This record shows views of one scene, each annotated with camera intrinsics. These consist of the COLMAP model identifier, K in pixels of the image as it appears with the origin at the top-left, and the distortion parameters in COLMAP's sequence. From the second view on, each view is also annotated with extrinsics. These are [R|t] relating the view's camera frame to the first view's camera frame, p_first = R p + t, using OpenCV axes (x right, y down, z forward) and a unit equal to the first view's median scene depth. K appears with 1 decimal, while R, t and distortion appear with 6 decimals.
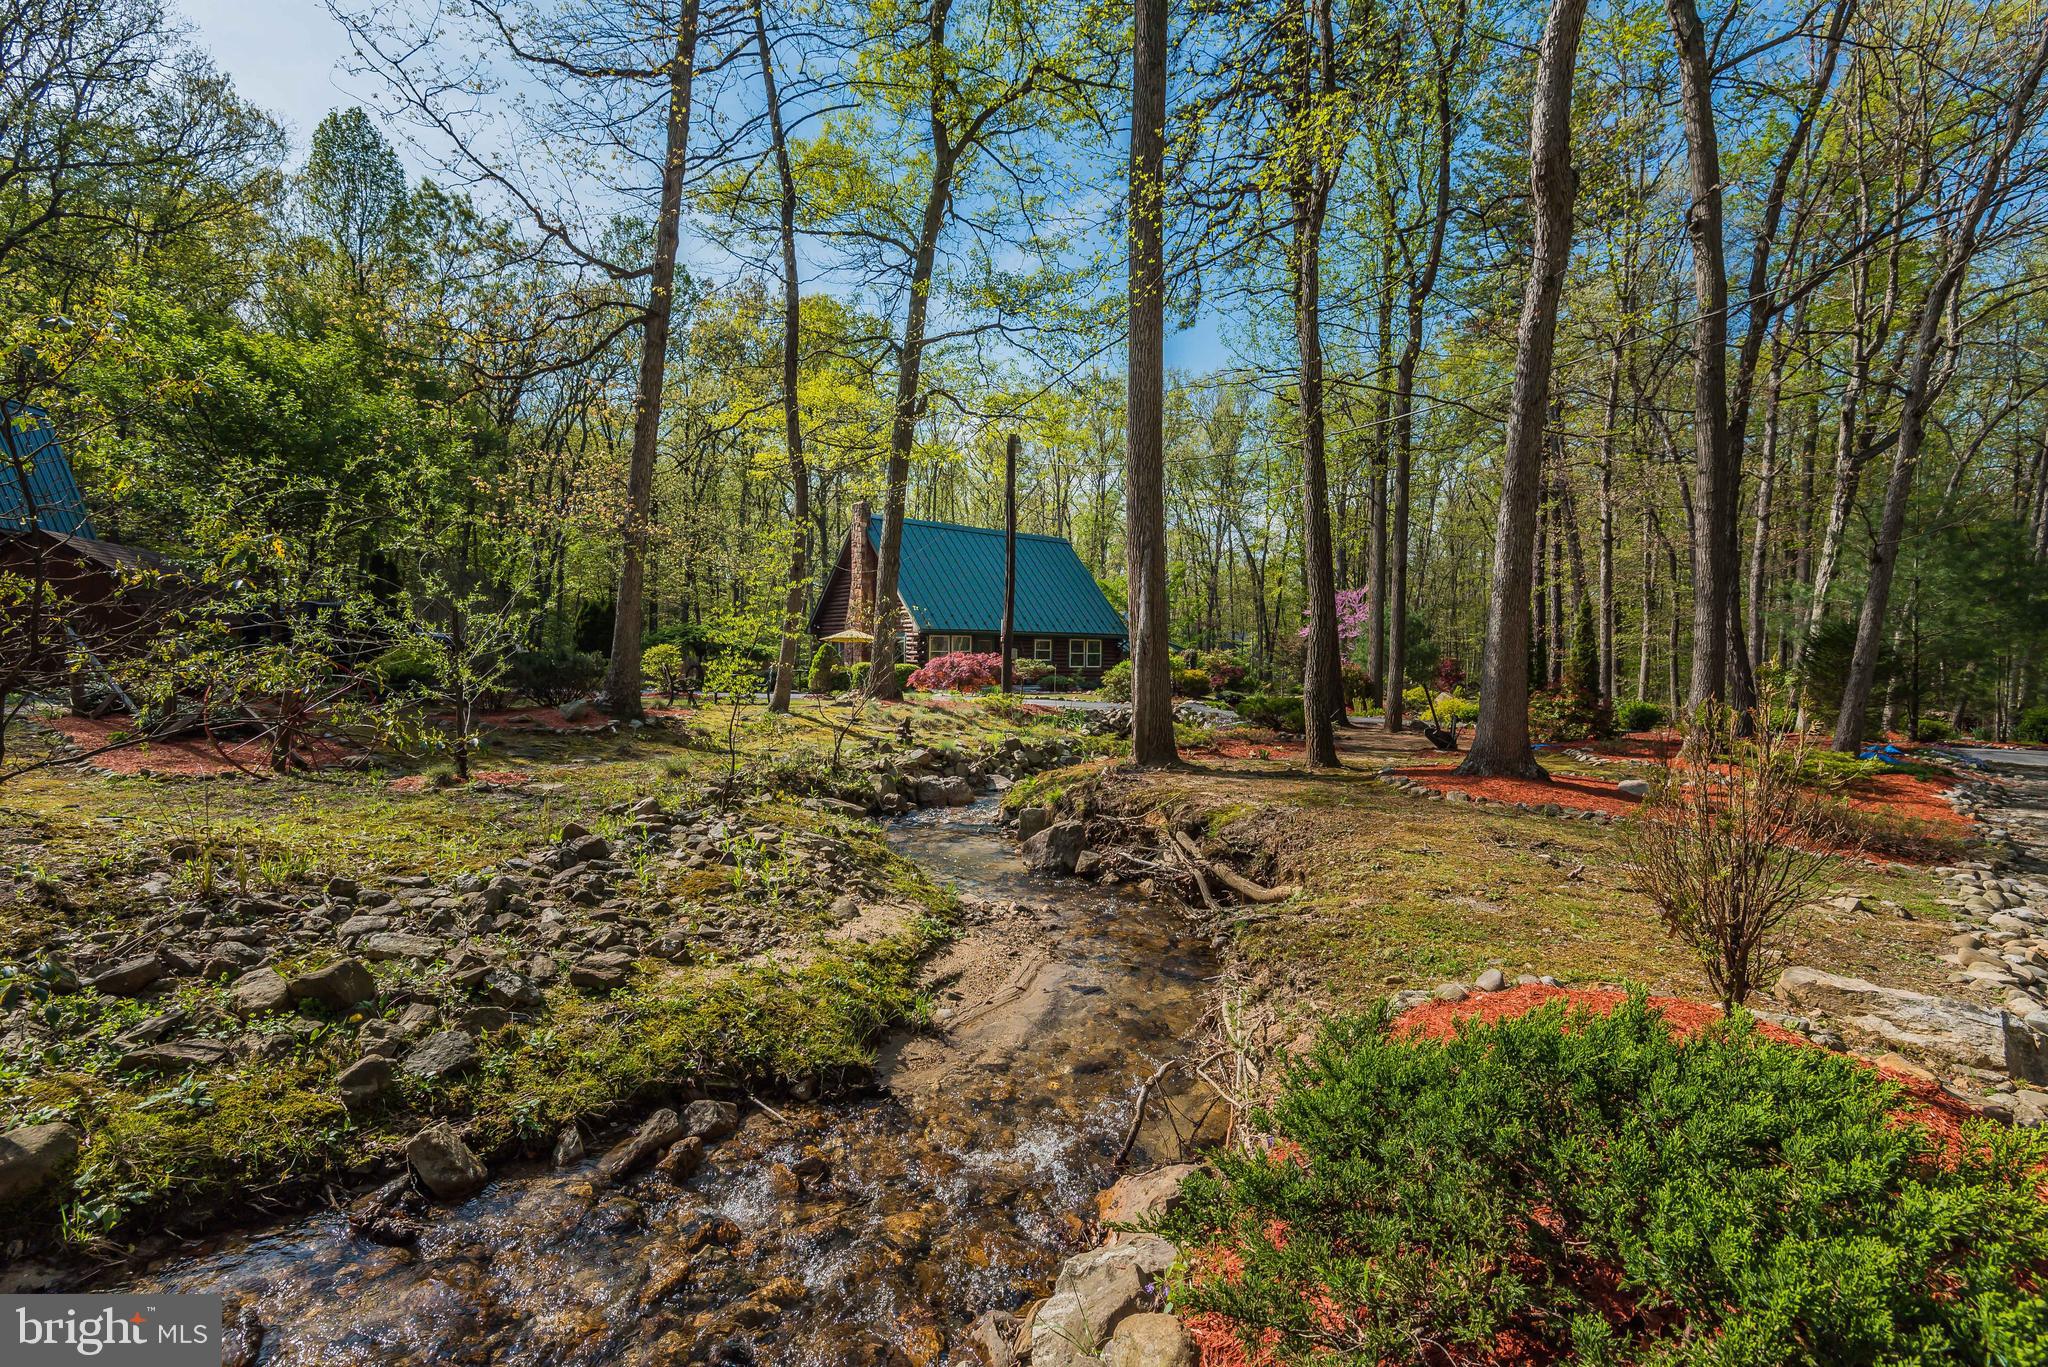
lens RADIAL K [[980.9, 0, 1024.0], [0, 980.9, 683.5], [0, 0, 1]] dist [0.003675, 0.000357]
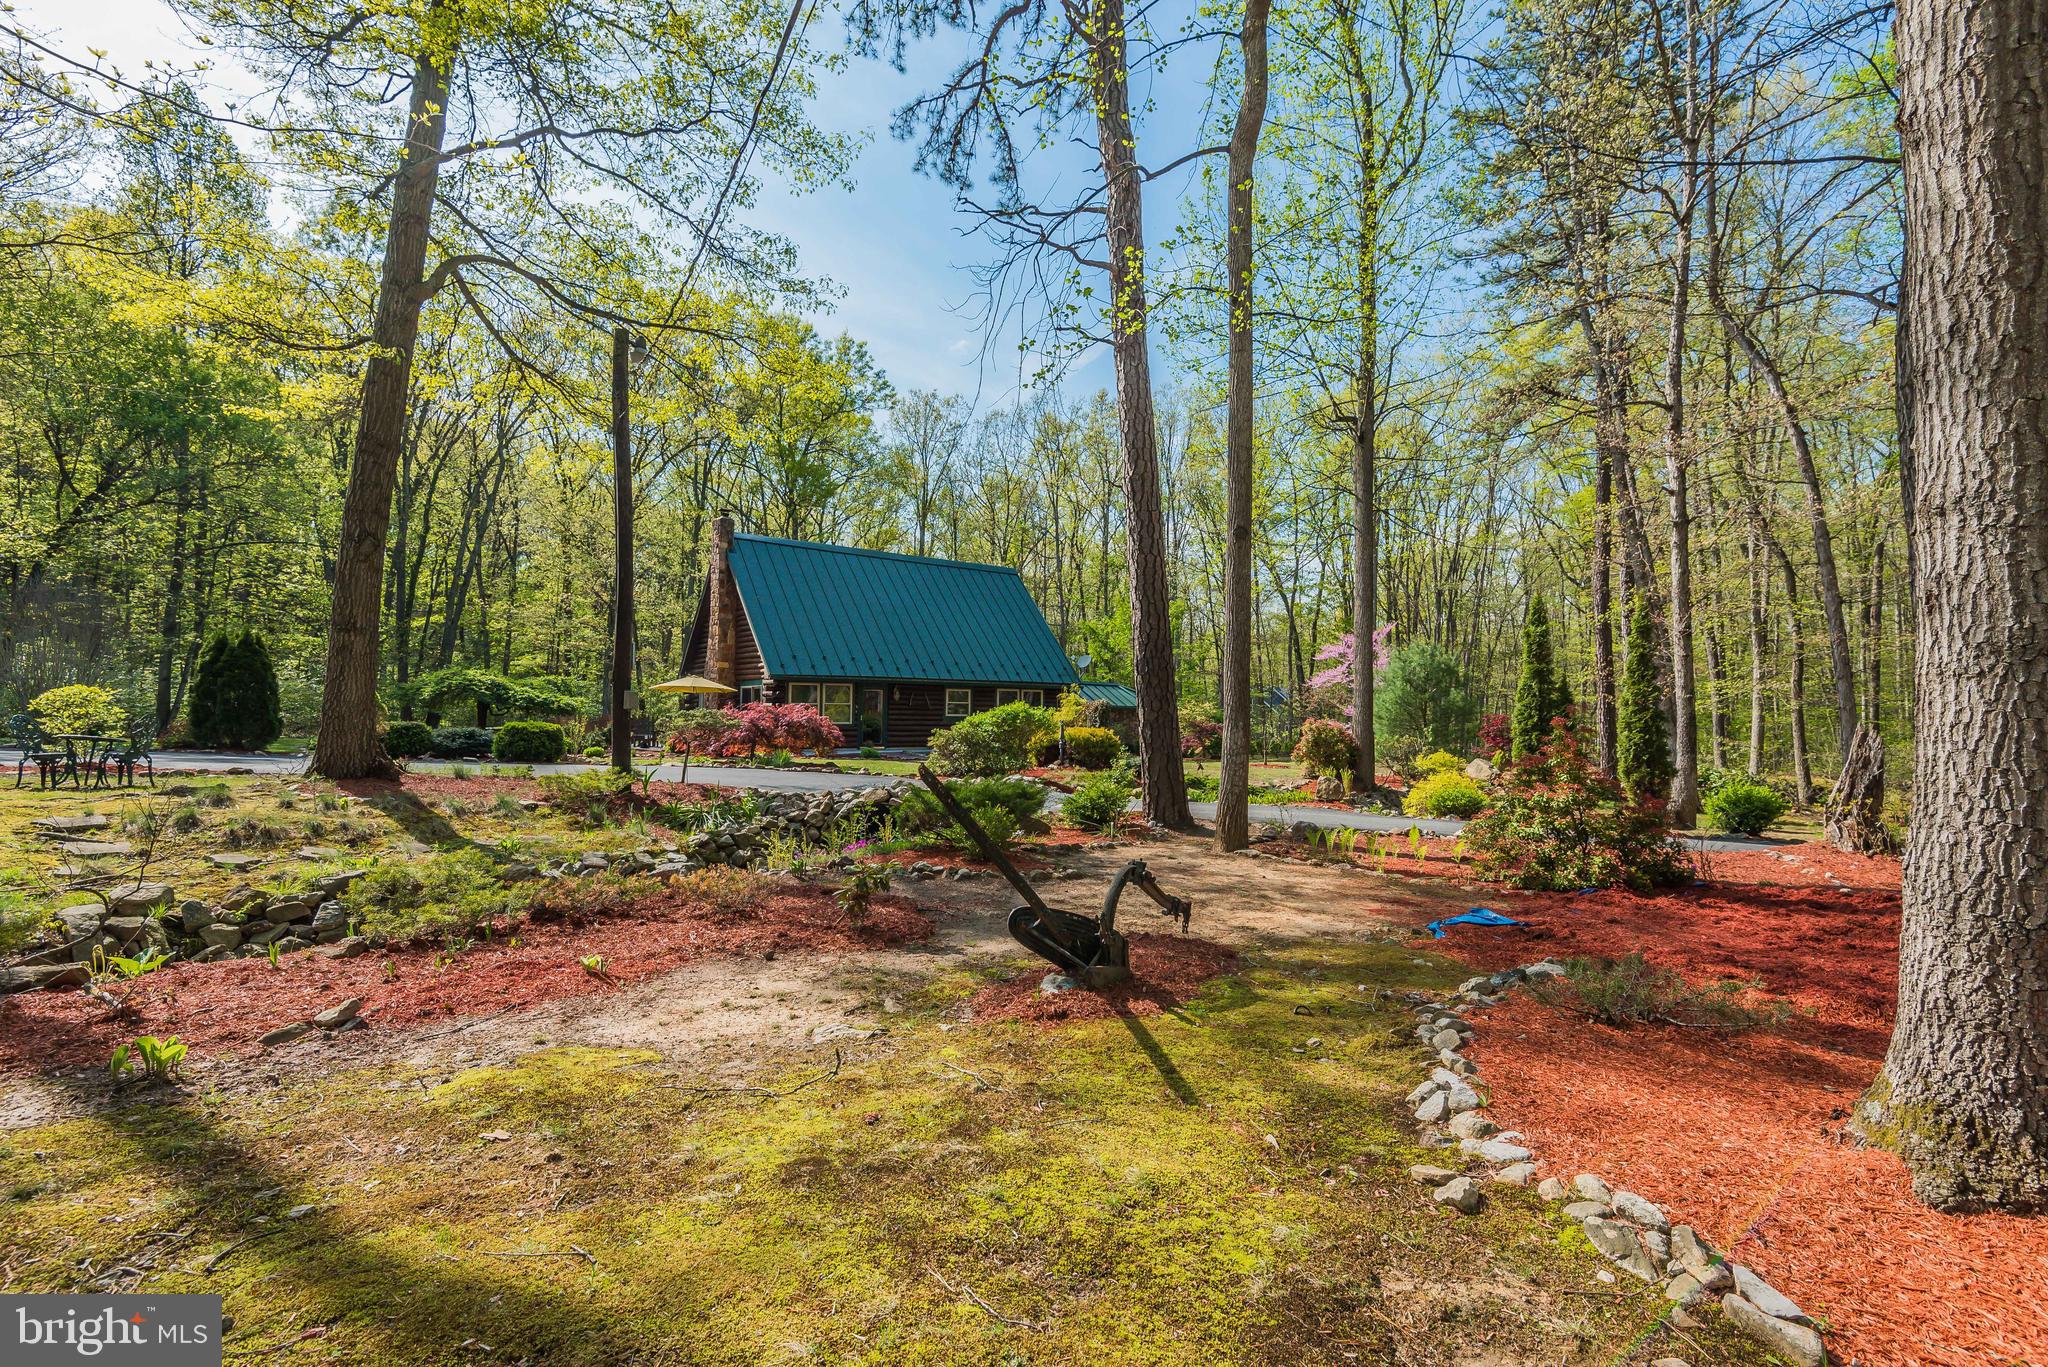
lens RADIAL K [[980.9, 0, 1024.0], [0, 980.9, 683.5], [0, 0, 1]] dist [0.003675, 0.000357]
pose [[0.996534, -0.000298, -0.083189, 0.143334], [-0.004993, 0.997976, -0.063388, 0.001254], [0.083040, 0.063584, 0.994516, 0.215425]]
